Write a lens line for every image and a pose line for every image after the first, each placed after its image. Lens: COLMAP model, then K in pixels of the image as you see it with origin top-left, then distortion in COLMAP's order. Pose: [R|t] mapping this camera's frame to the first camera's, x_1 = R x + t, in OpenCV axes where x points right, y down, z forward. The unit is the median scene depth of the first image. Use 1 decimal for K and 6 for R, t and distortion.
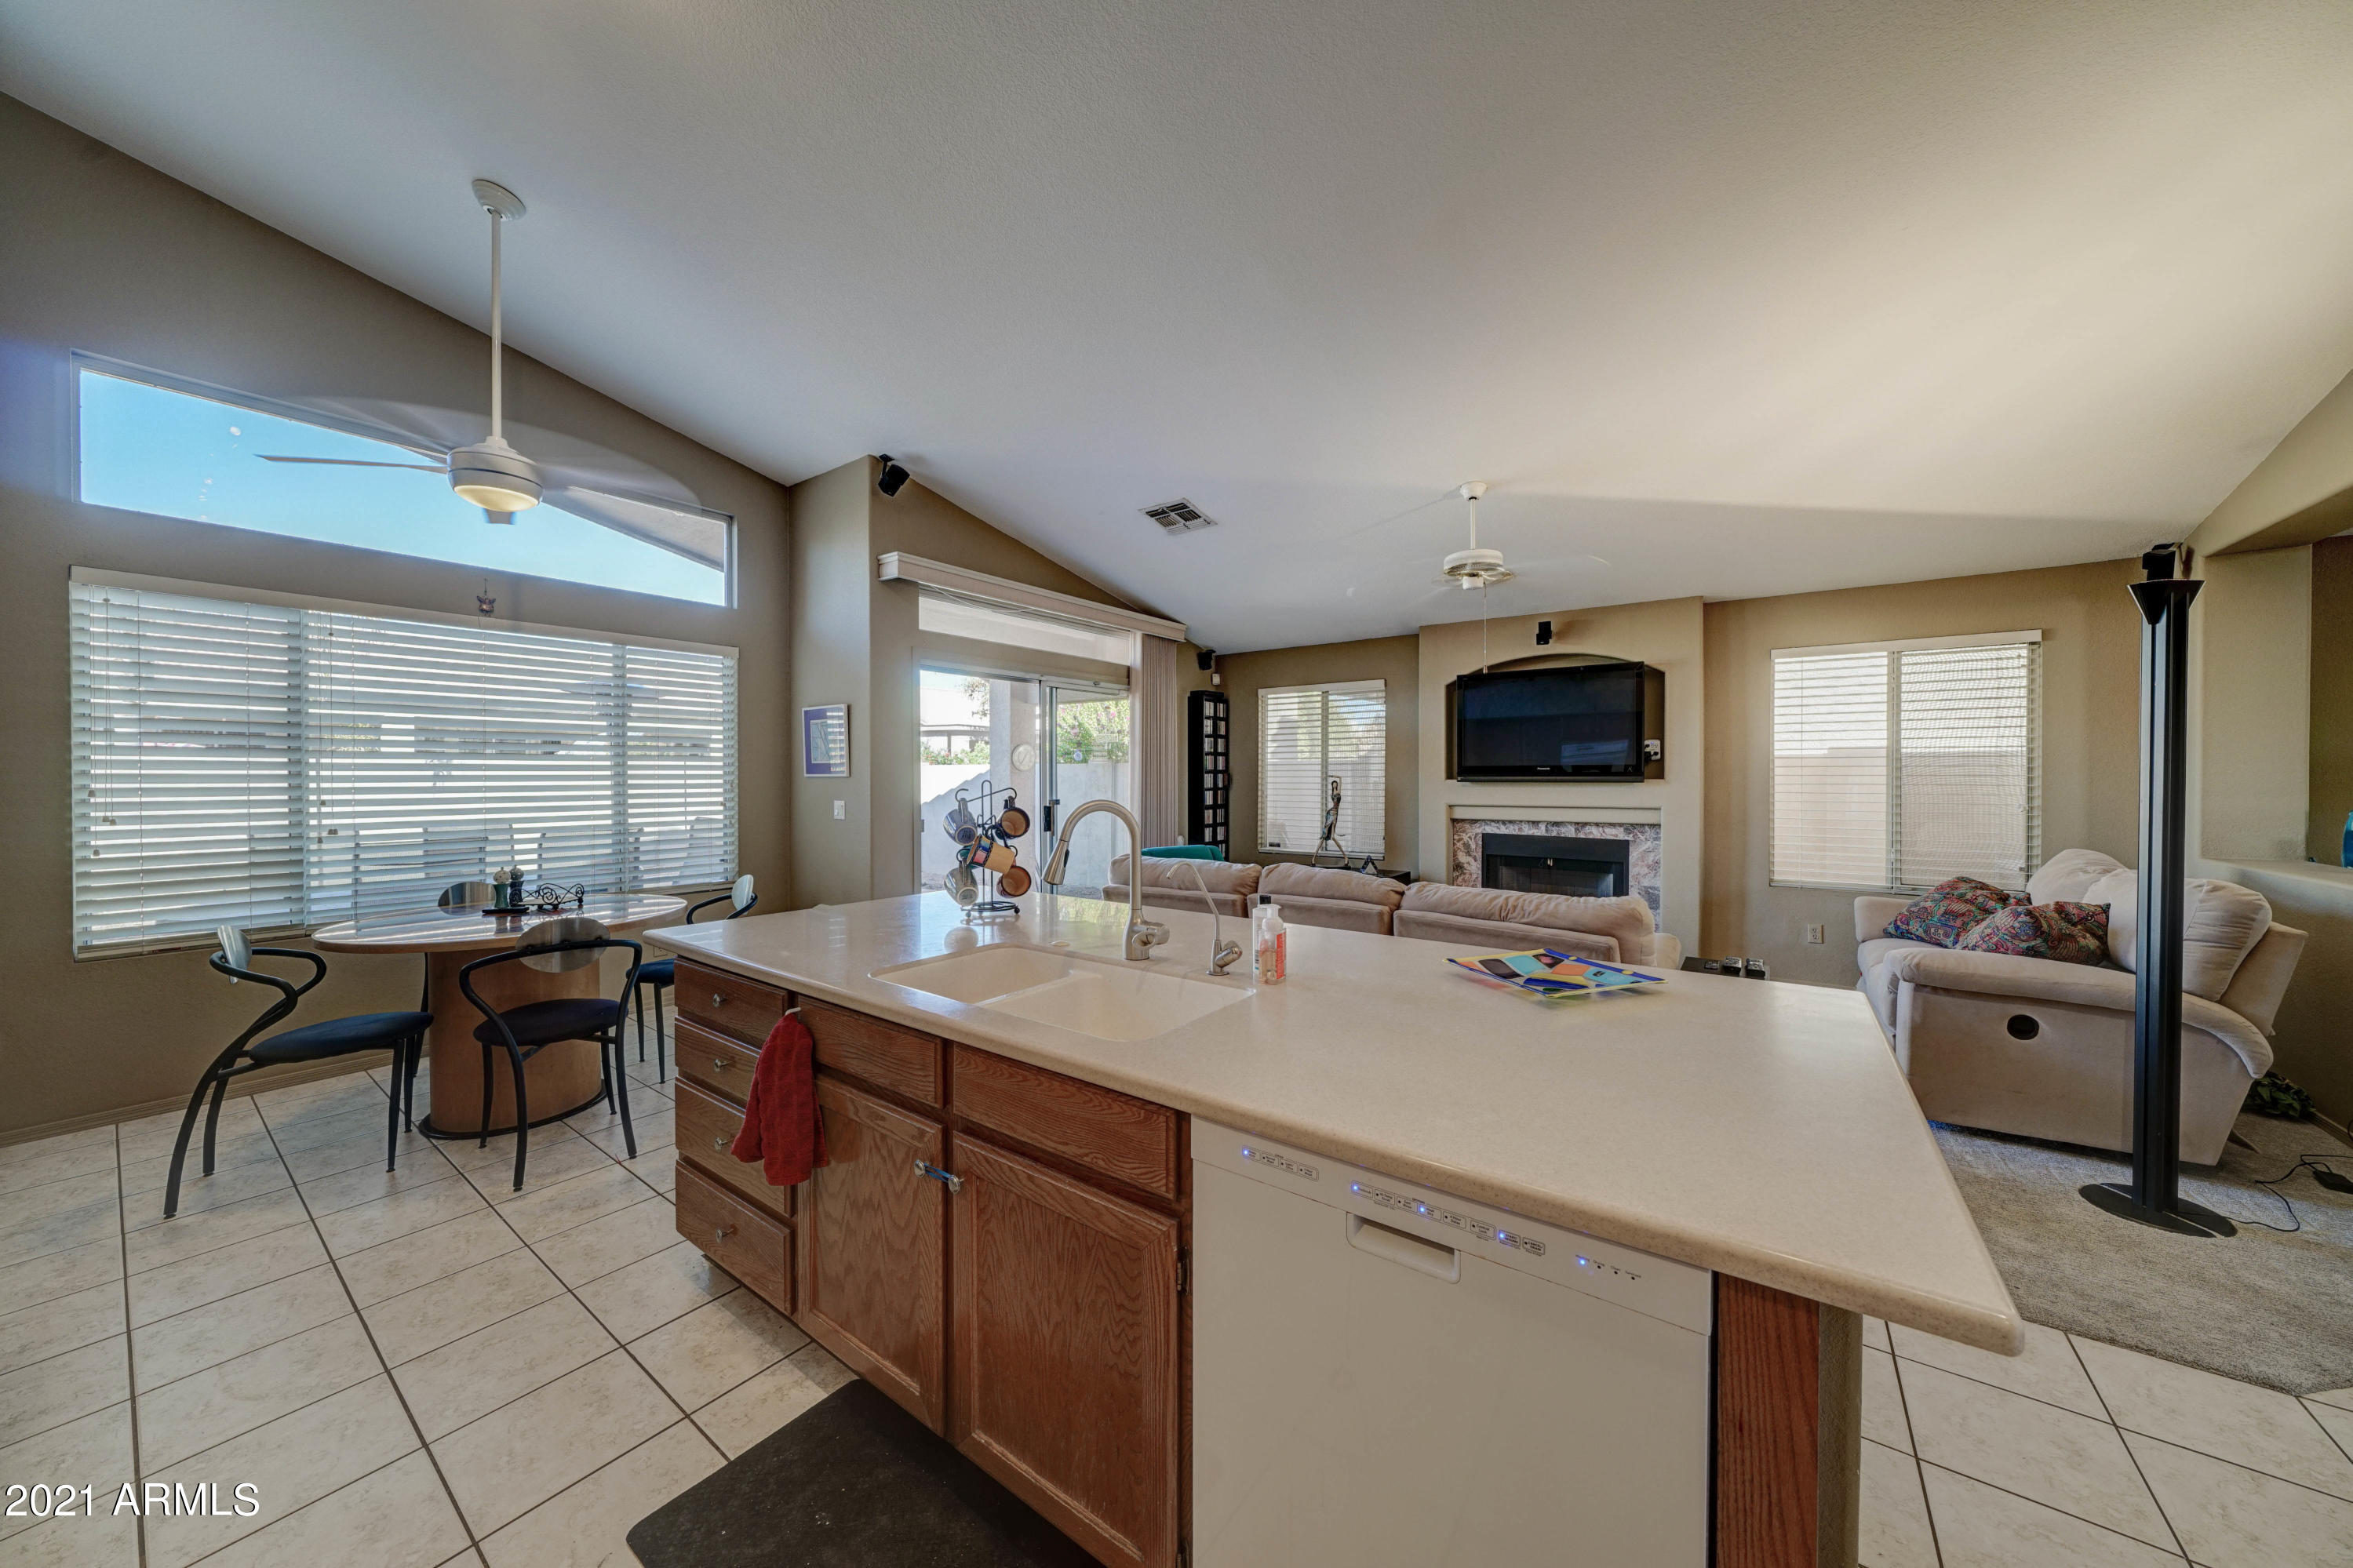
lens RADIAL K [[799.8, 0, 1172.8], [0, 799.8, 774.4], [0, 0, 1]] dist [-0.006766, 0.000023]
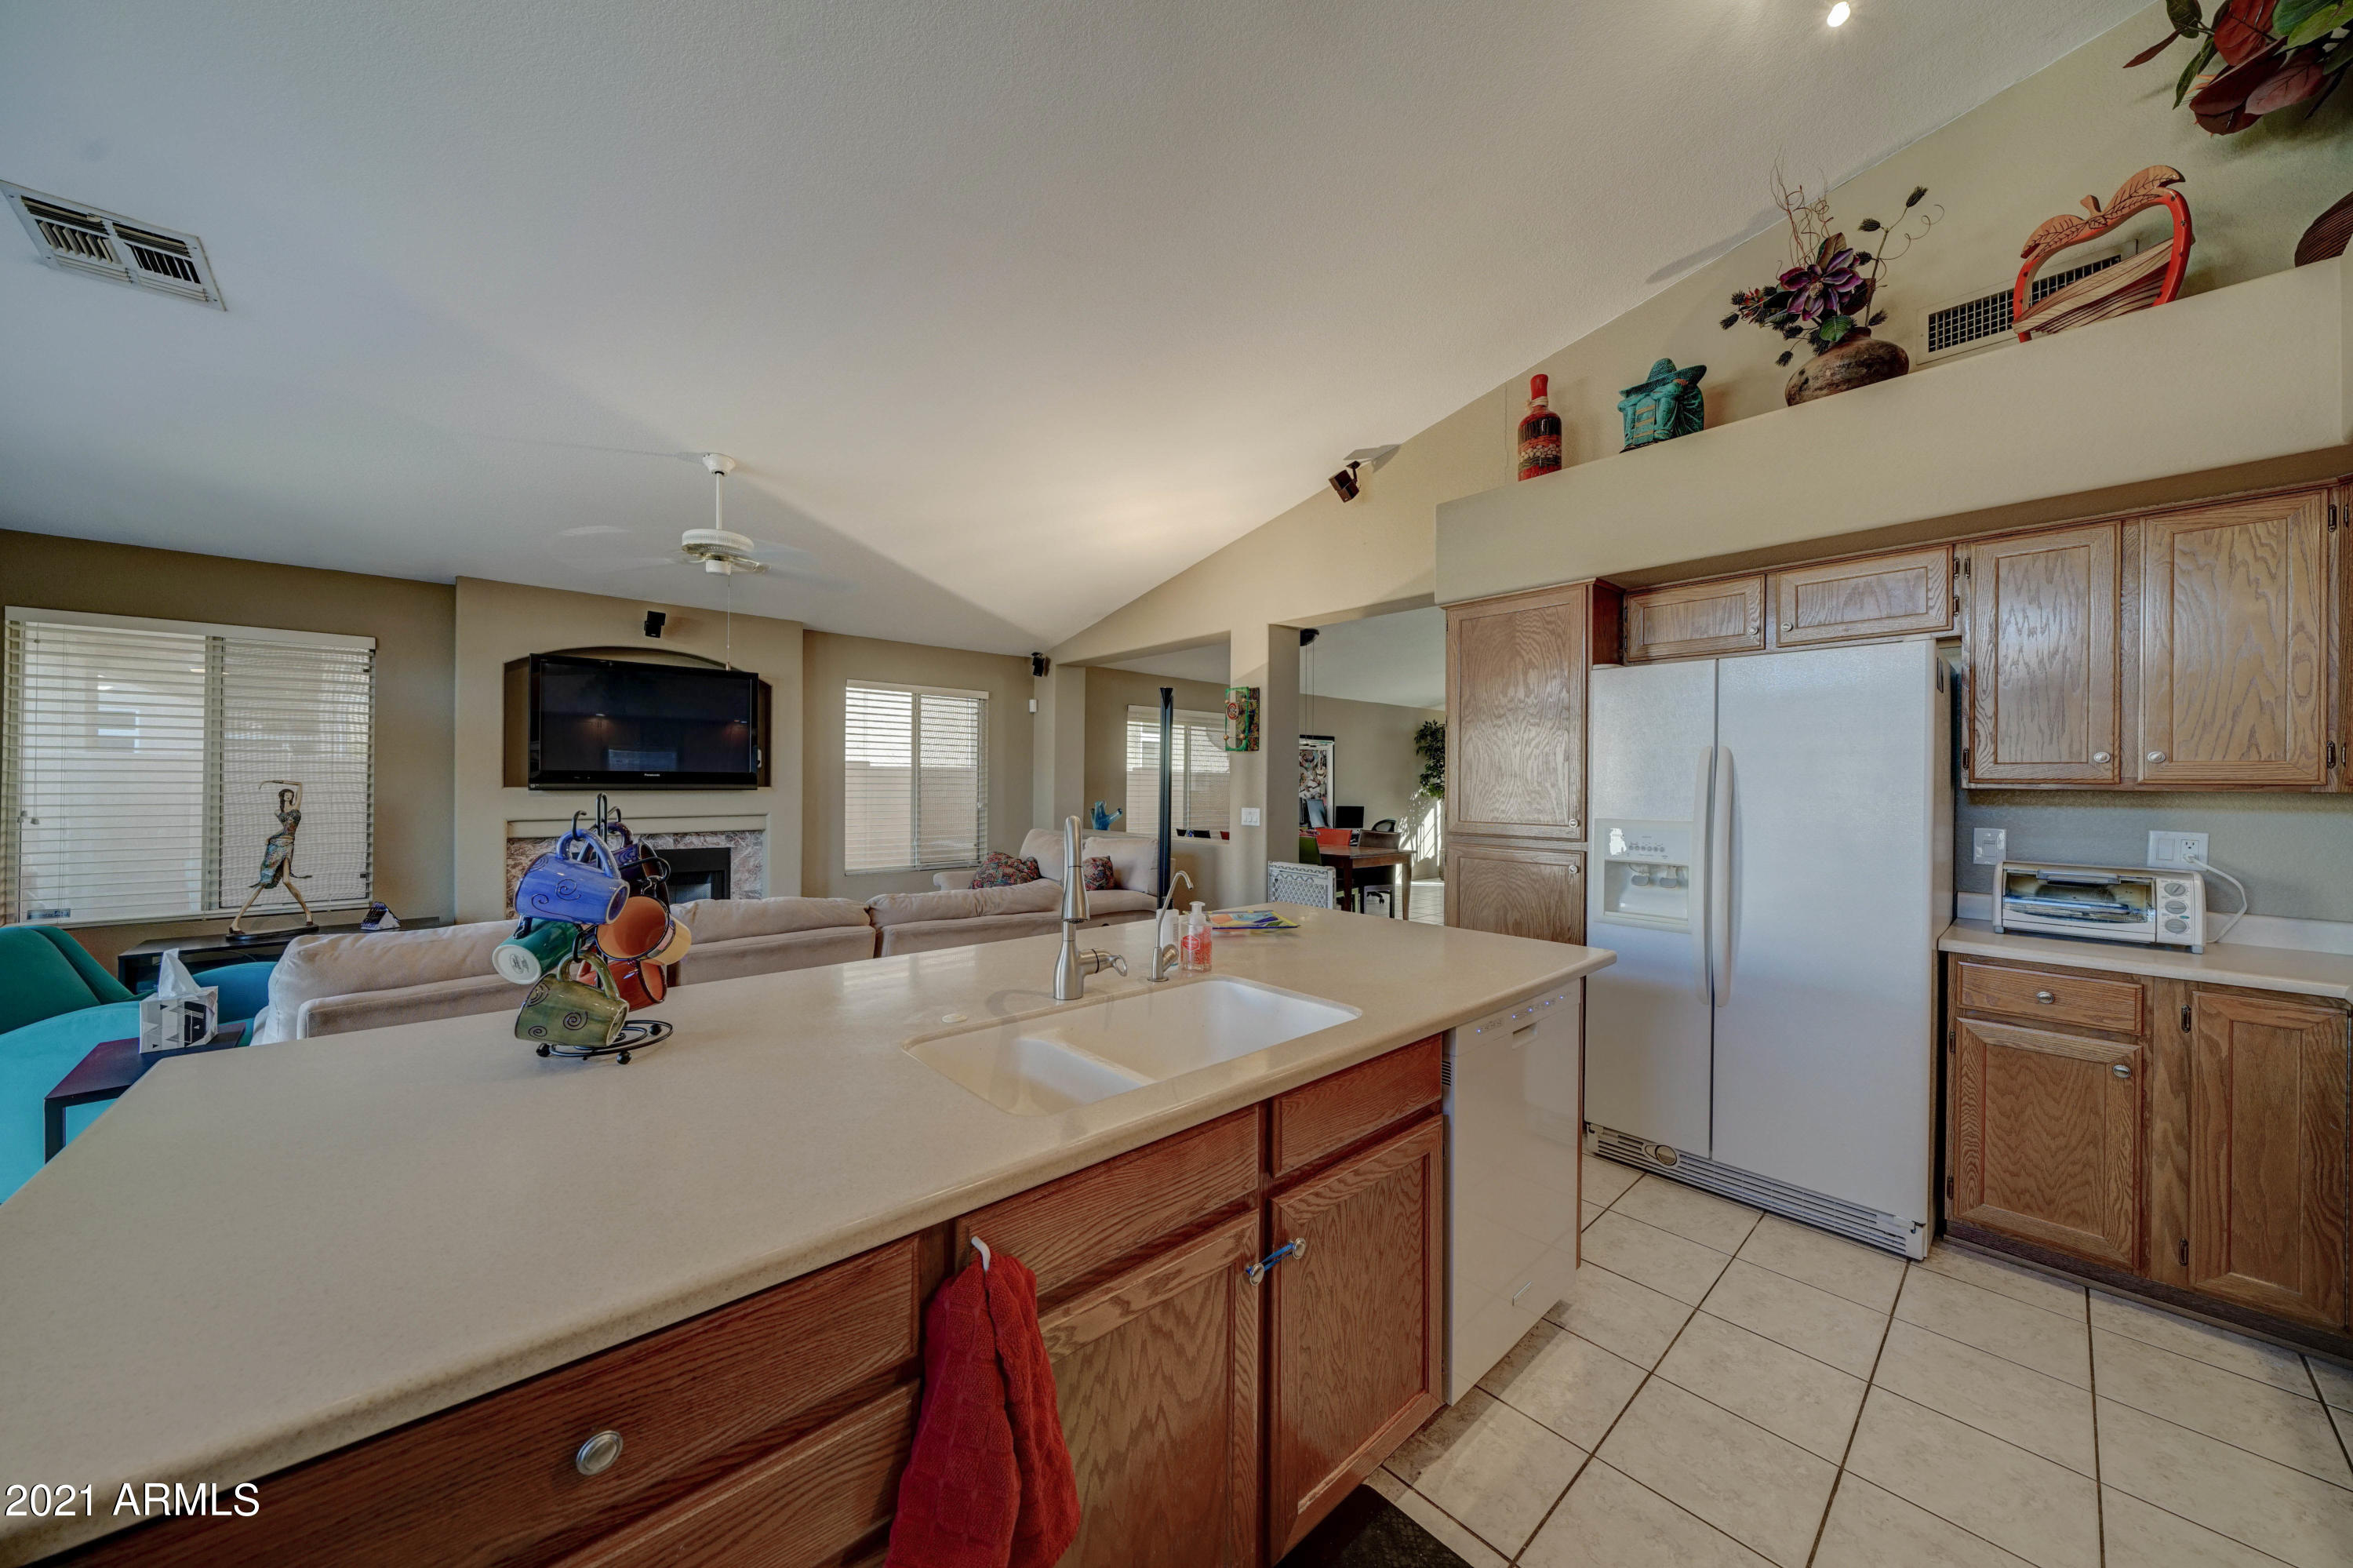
lens RADIAL K [[799.9, 0, 1177.1], [0, 799.9, 780.6], [0, 0, 1]] dist [-0.006766, 0.000023]
pose [[0.203998, 0.006702, 0.978948, -0.340331], [-0.007097, 0.999960, -0.005367, -0.000566], [-0.978945, -0.005852, 0.204038, 0.276452]]
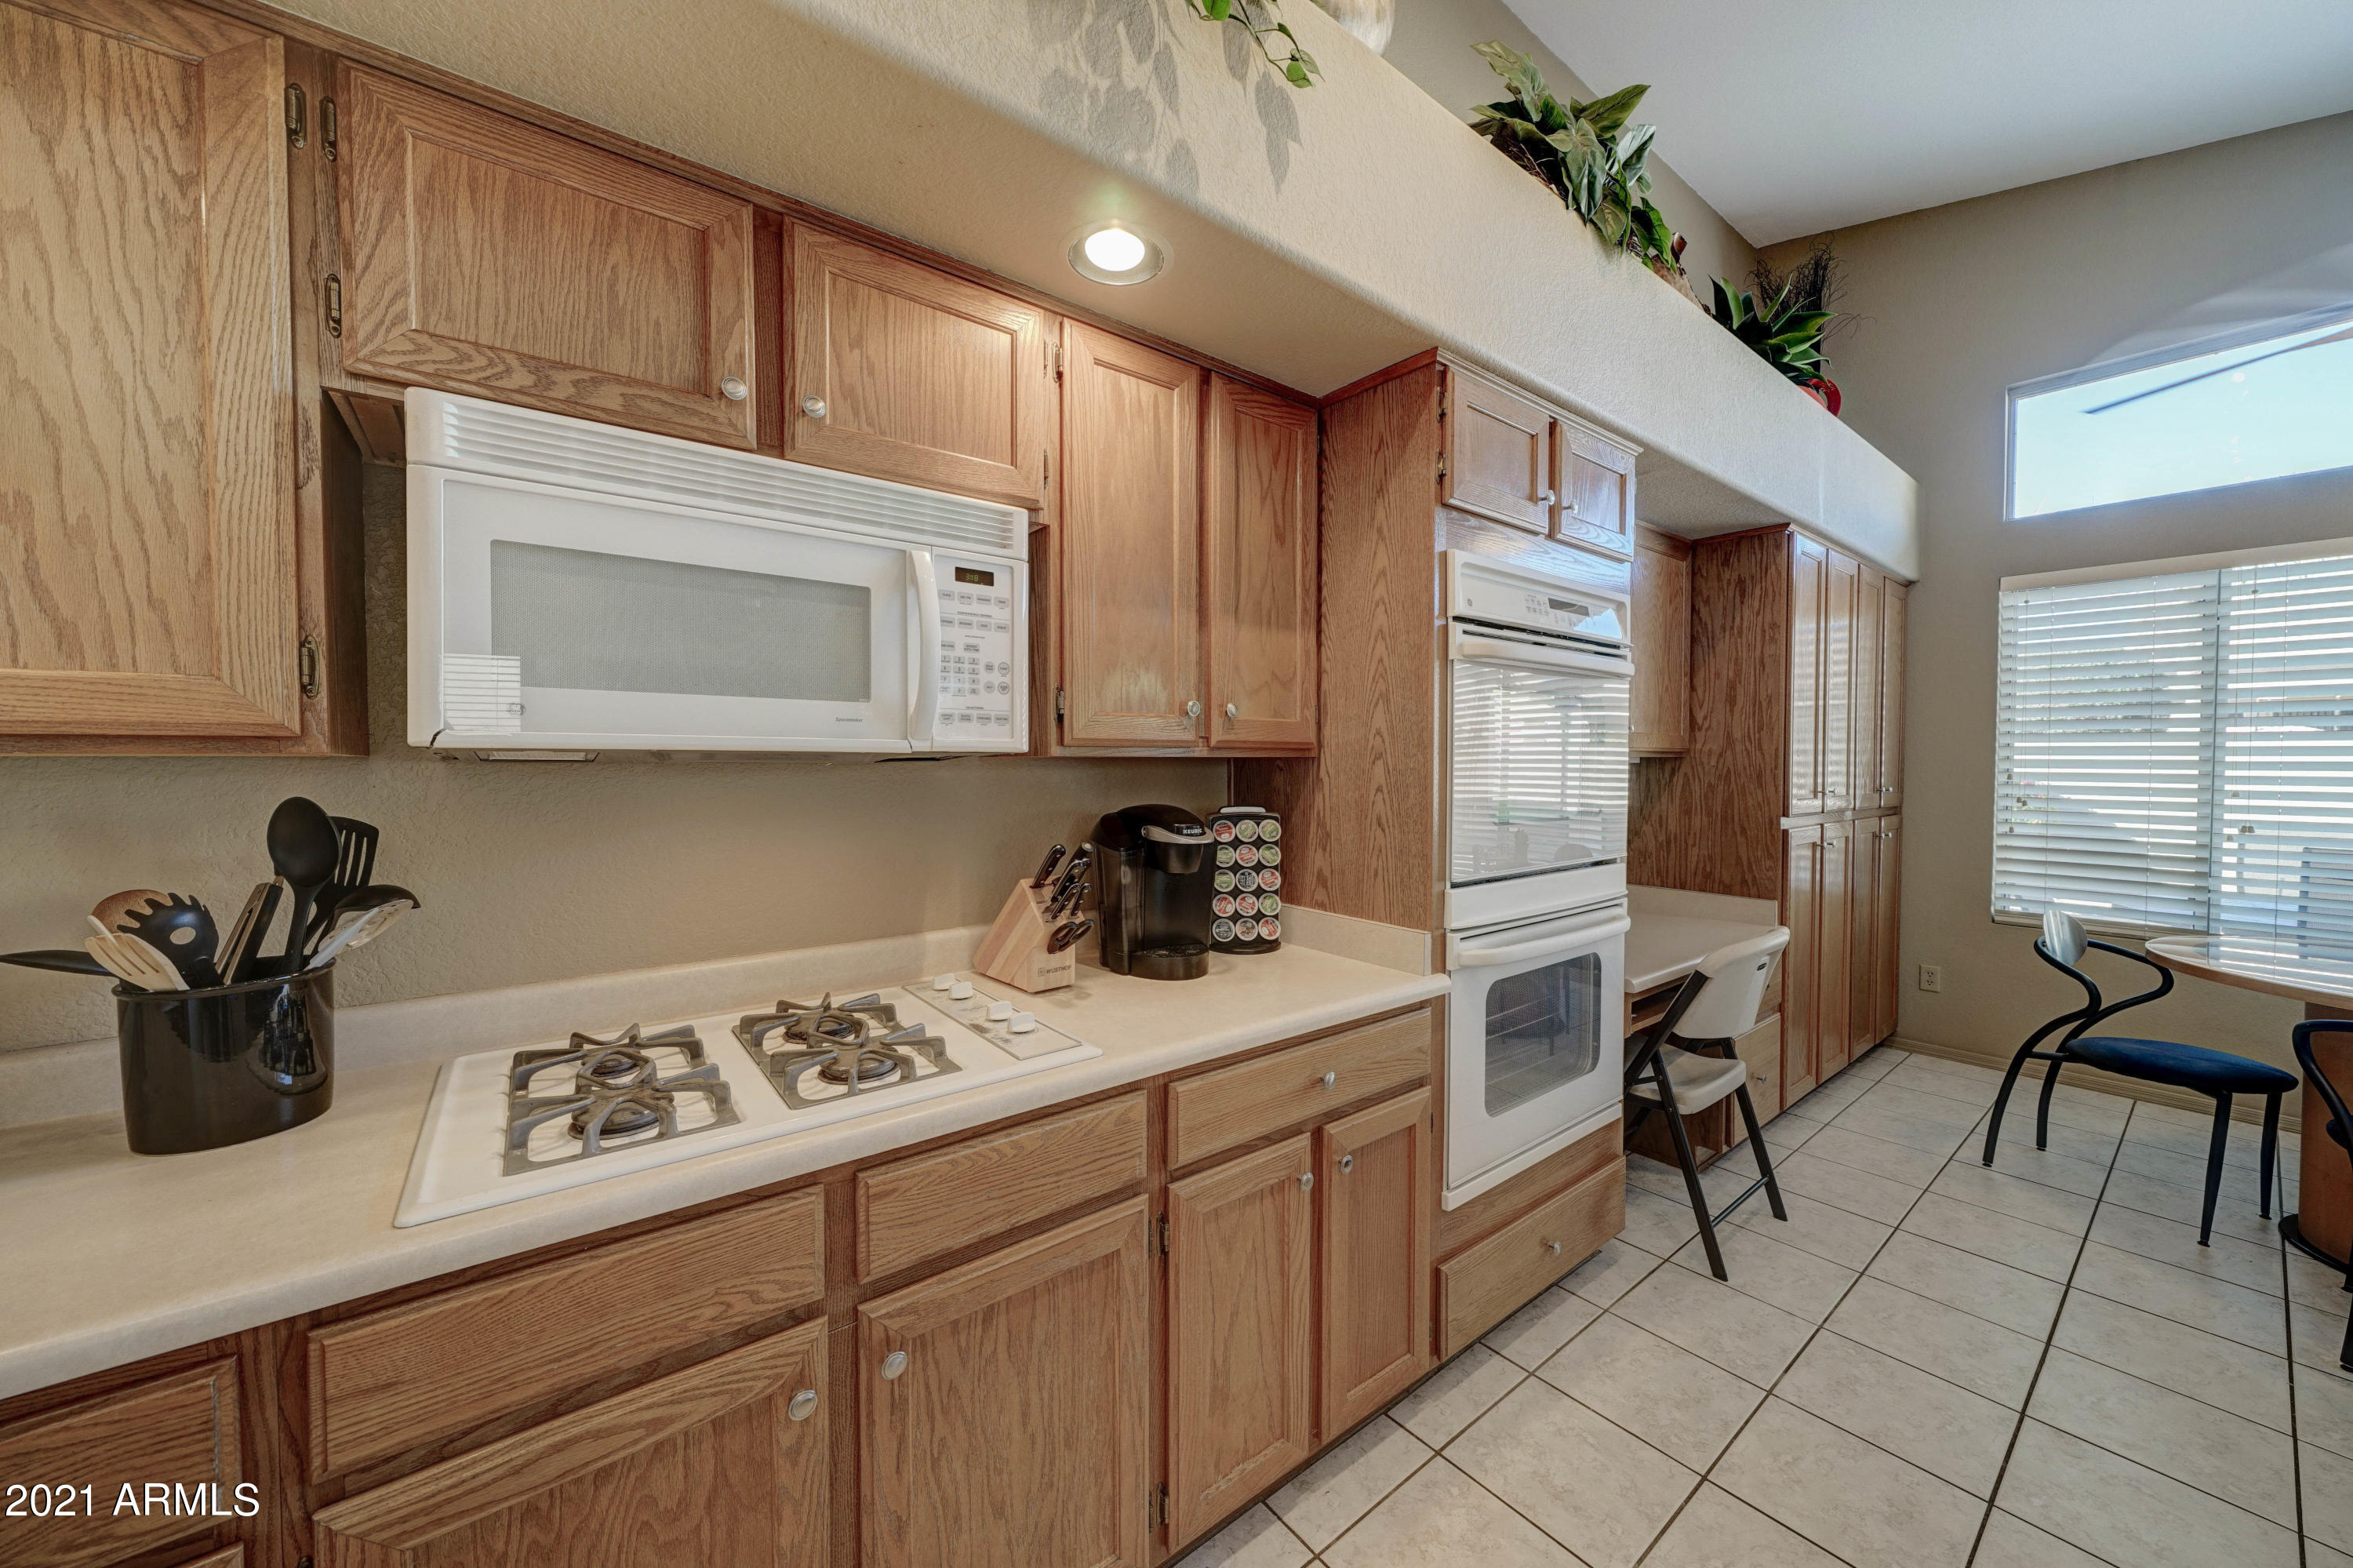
lens RADIAL K [[833.8, 0, 1174.1], [0, 833.8, 775.9], [0, 0, 1]] dist [-0.001840, 0.000274]
pose [[-0.273329, 0.019874, -0.961715, 0.062232], [-0.001269, 0.999778, 0.021021, -0.000558], [0.961920, 0.006966, -0.273243, 0.106161]]
